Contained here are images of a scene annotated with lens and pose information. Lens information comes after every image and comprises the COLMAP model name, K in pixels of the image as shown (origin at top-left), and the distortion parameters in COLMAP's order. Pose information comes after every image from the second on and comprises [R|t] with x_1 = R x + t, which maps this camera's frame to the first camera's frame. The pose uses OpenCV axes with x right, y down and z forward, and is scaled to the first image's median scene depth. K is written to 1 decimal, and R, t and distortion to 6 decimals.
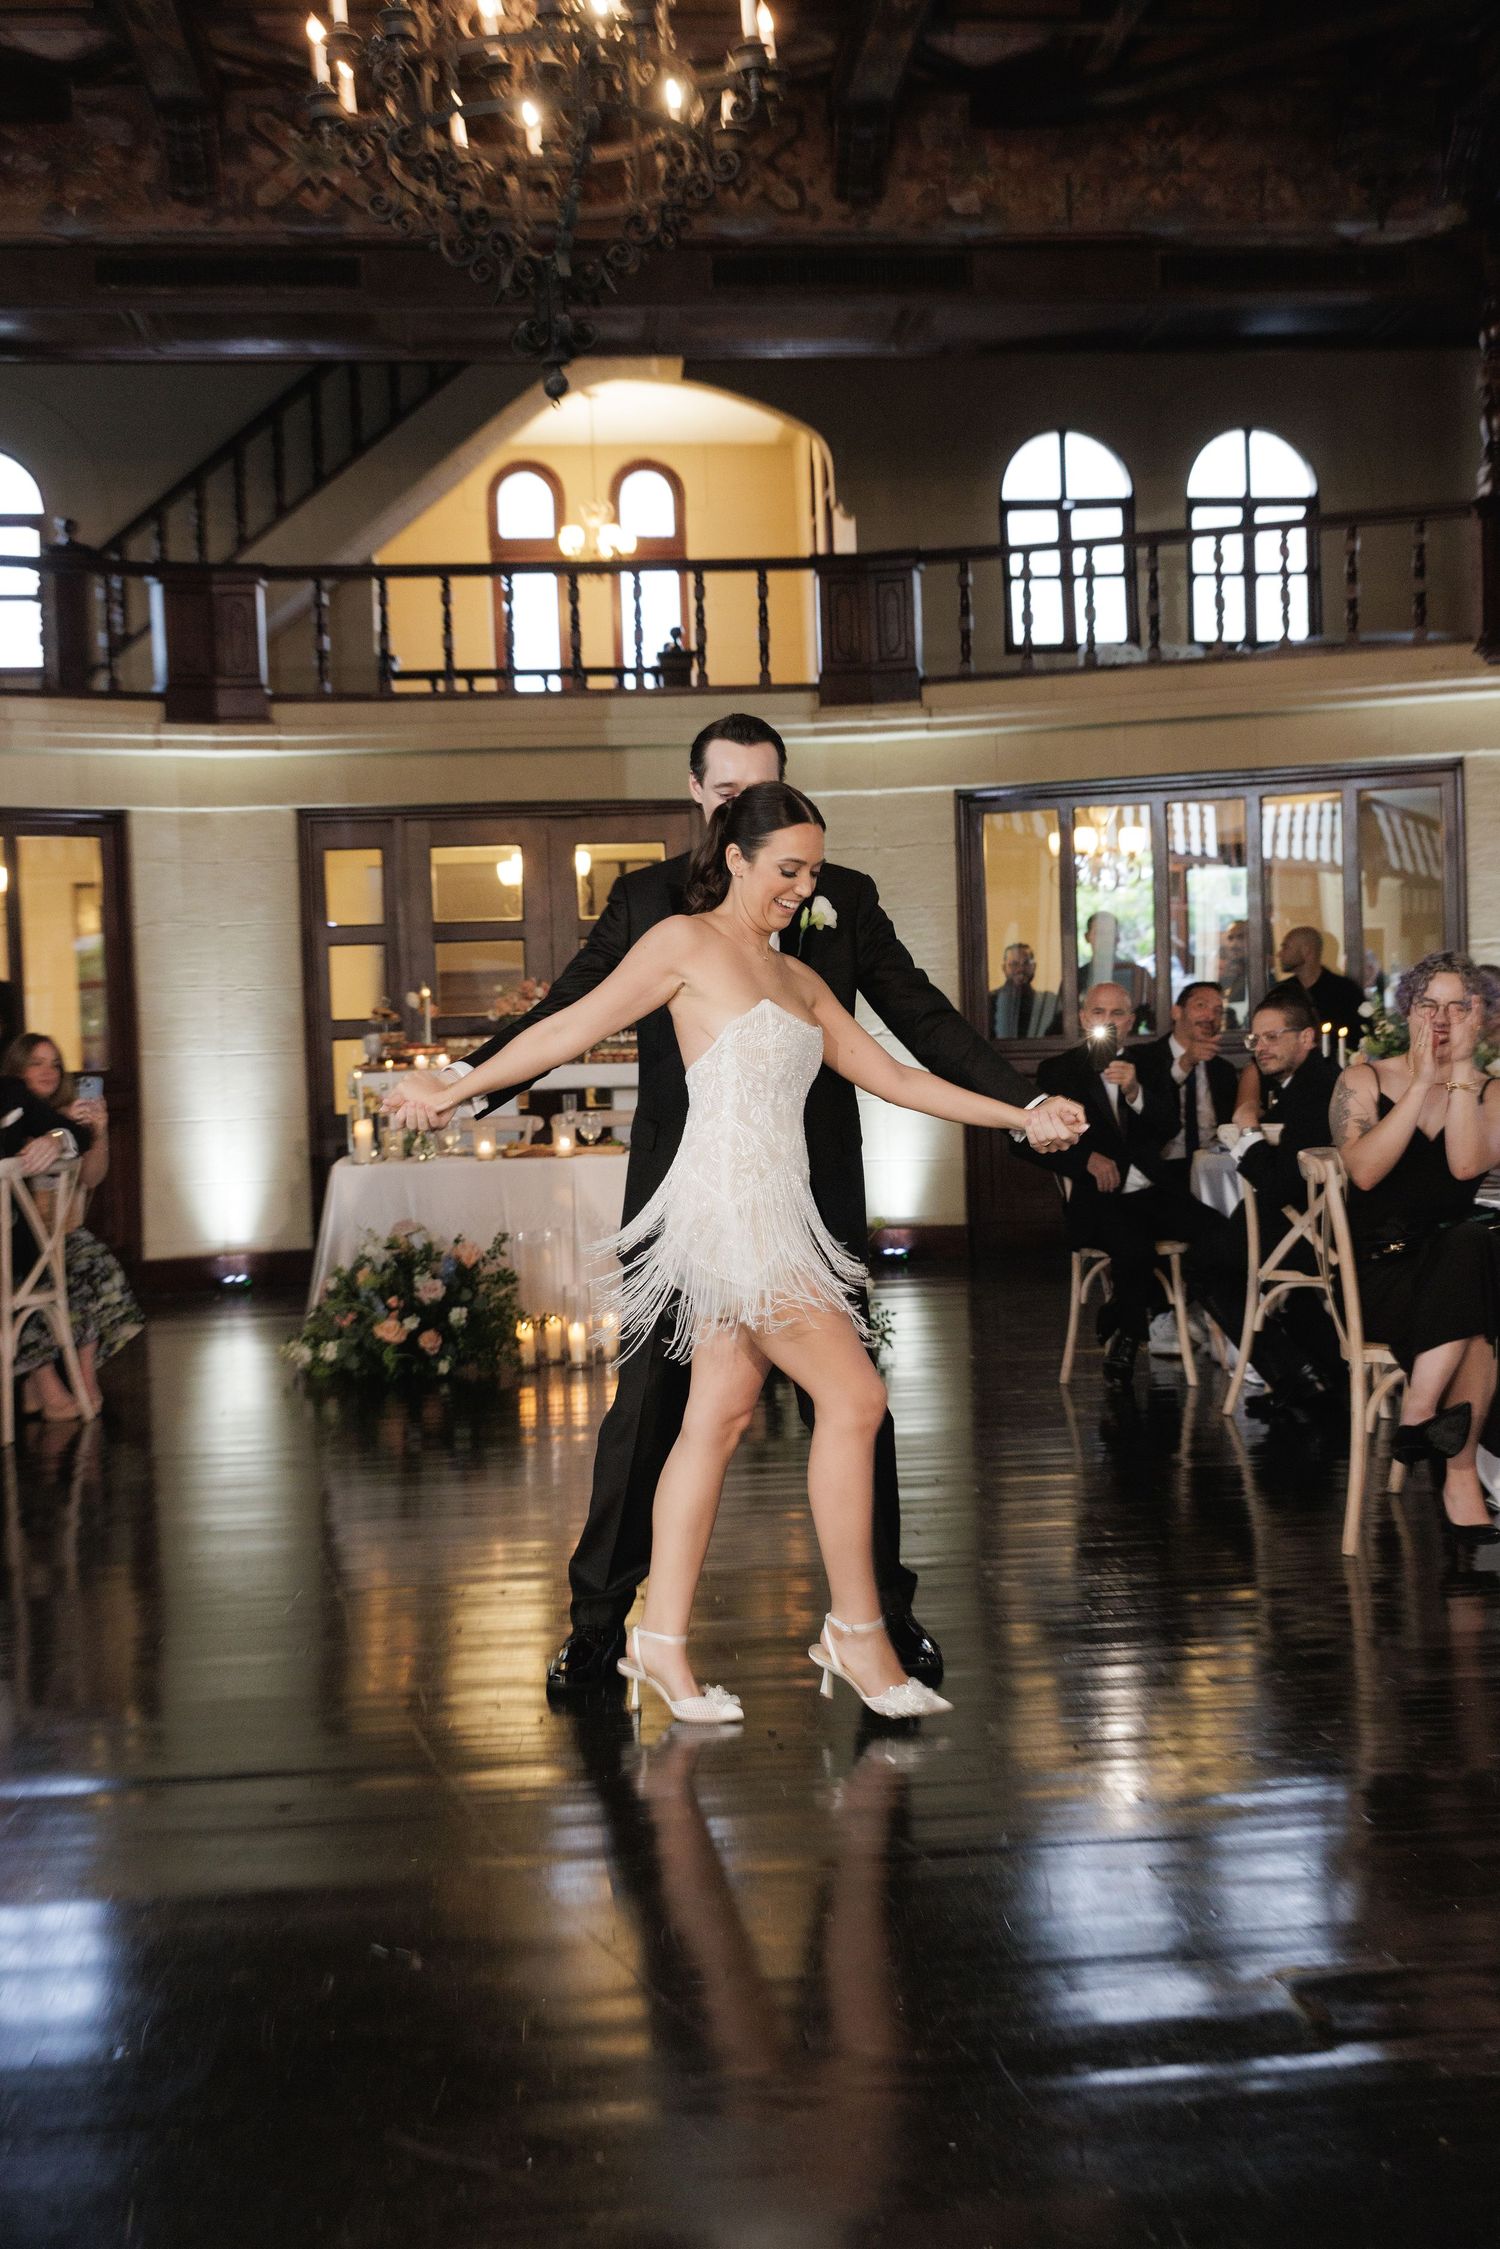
lens RADIAL K [[2766.9, 0, 750.0], [0, 2766.9, 1124.5], [0, 0, 1]] dist [-0.005201, -0.015468]
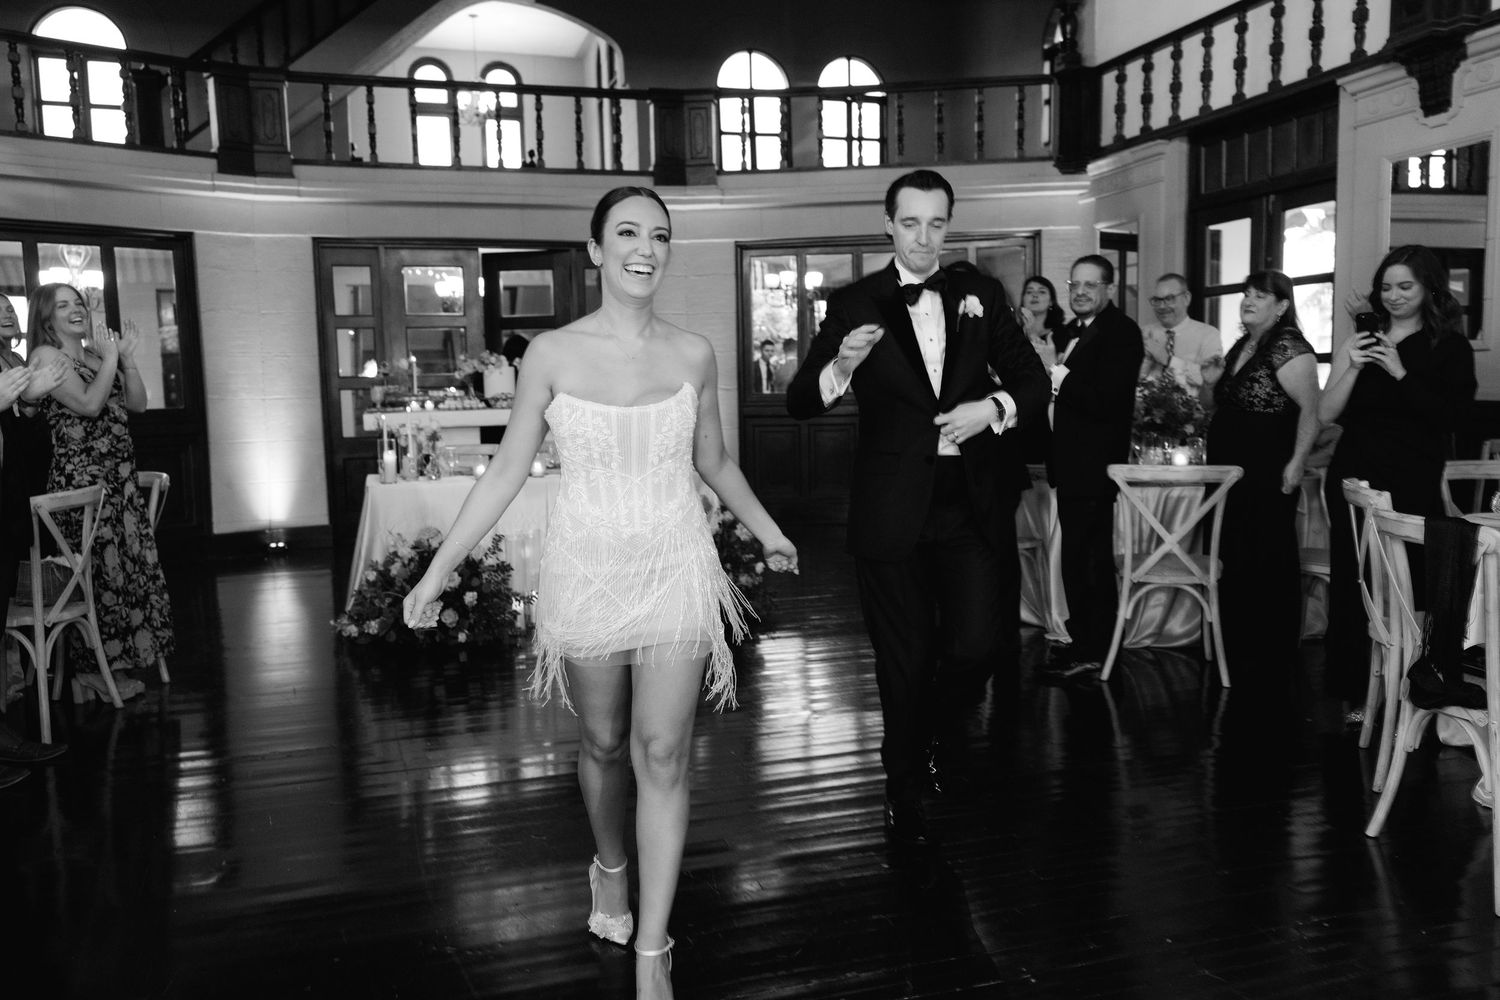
lens RADIAL K [[1191.6, 0, 750.0], [0, 1191.6, 500.0], [0, 0, 1]] dist [0.005199, 0.014593]
pose [[0.976557, -0.008948, 0.215071, -0.076126], [-0.004609, 0.998037, 0.062450, -0.012393], [-0.215207, -0.061977, 0.974600, 0.318006]]
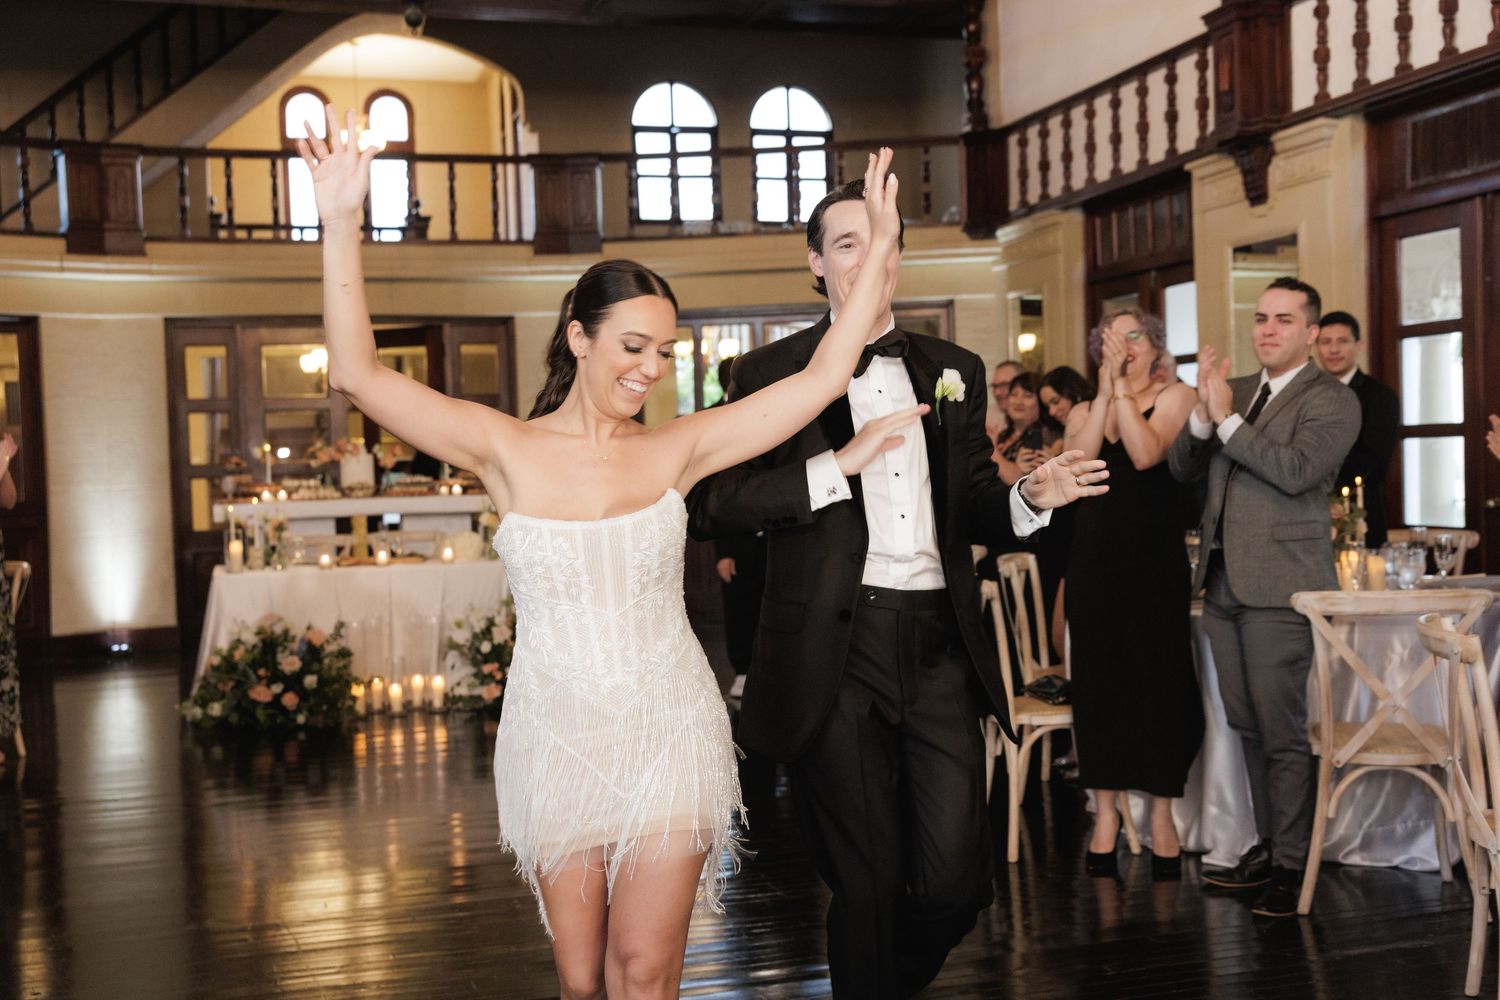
lens RADIAL K [[1697.7, 0, 750.0], [0, 1697.7, 500.0], [0, 0, 1]] dist [0.004885, 0.047569]
pose [[0.979865, -0.001723, 0.199653, -0.046350], [0.003710, 0.999947, -0.009579, -0.010893], [-0.199626, 0.010127, 0.979820, 0.087329]]
